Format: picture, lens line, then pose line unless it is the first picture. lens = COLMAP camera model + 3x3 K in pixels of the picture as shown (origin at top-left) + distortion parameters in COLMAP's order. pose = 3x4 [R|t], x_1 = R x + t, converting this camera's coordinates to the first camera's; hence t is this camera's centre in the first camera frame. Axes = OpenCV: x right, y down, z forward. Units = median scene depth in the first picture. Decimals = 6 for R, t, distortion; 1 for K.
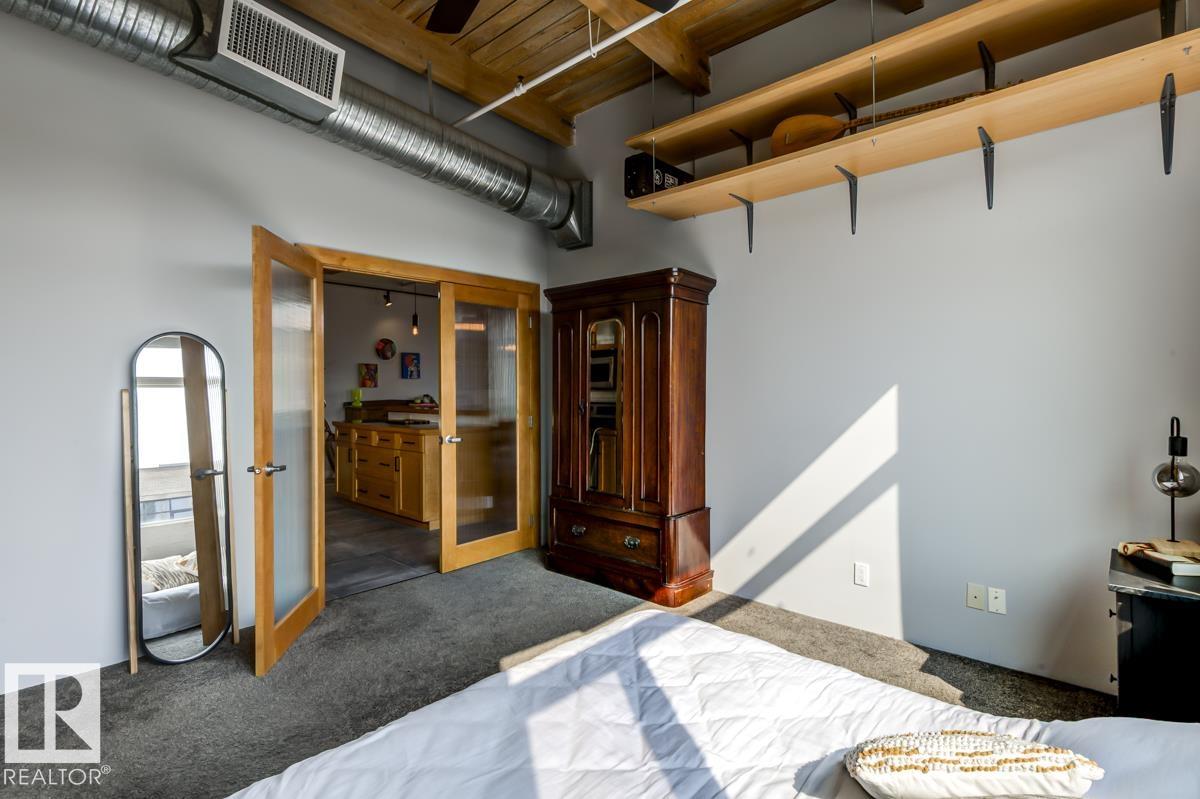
lens RADIAL K [[556.0, 0, 608.1], [0, 556.0, 395.3], [0, 0, 1]] dist [0.011071, -0.001150]
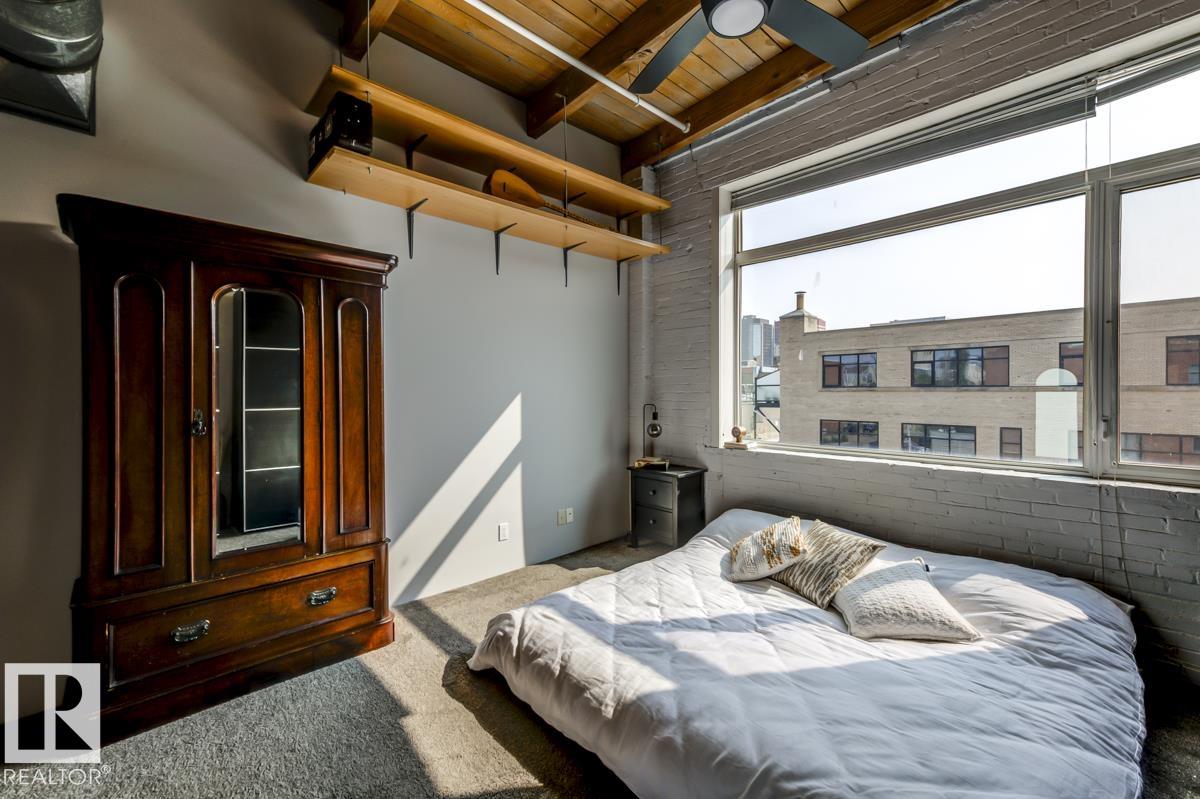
lens RADIAL K [[500.9, 0, 589.5], [0, 500.9, 391.8], [0, 0, 1]] dist [0.010697, -0.000993]
pose [[0.105308, -0.009195, 0.994397, -0.750507], [0.013005, 0.999884, 0.007869, -0.021796], [-0.994355, 0.012103, 0.105416, 0.702269]]
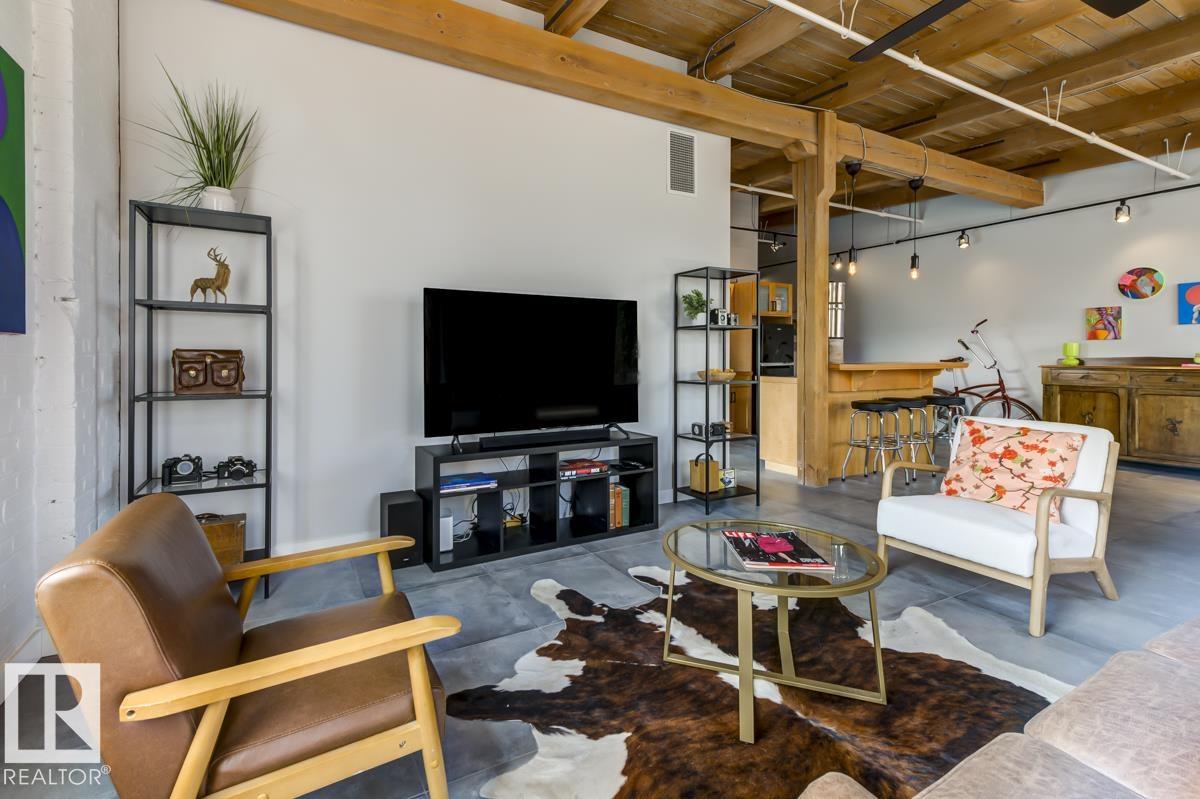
lens RADIAL K [[534.8, 0, 560.2], [0, 534.8, 360.5], [0, 0, 1]] dist [0.016853, -0.000296]
pose [[-0.367865, 0.011621, -0.929807, 1.517526], [-0.014159, 0.999736, 0.018097, 0.031645], [0.929771, 0.019823, -0.367603, 1.835343]]
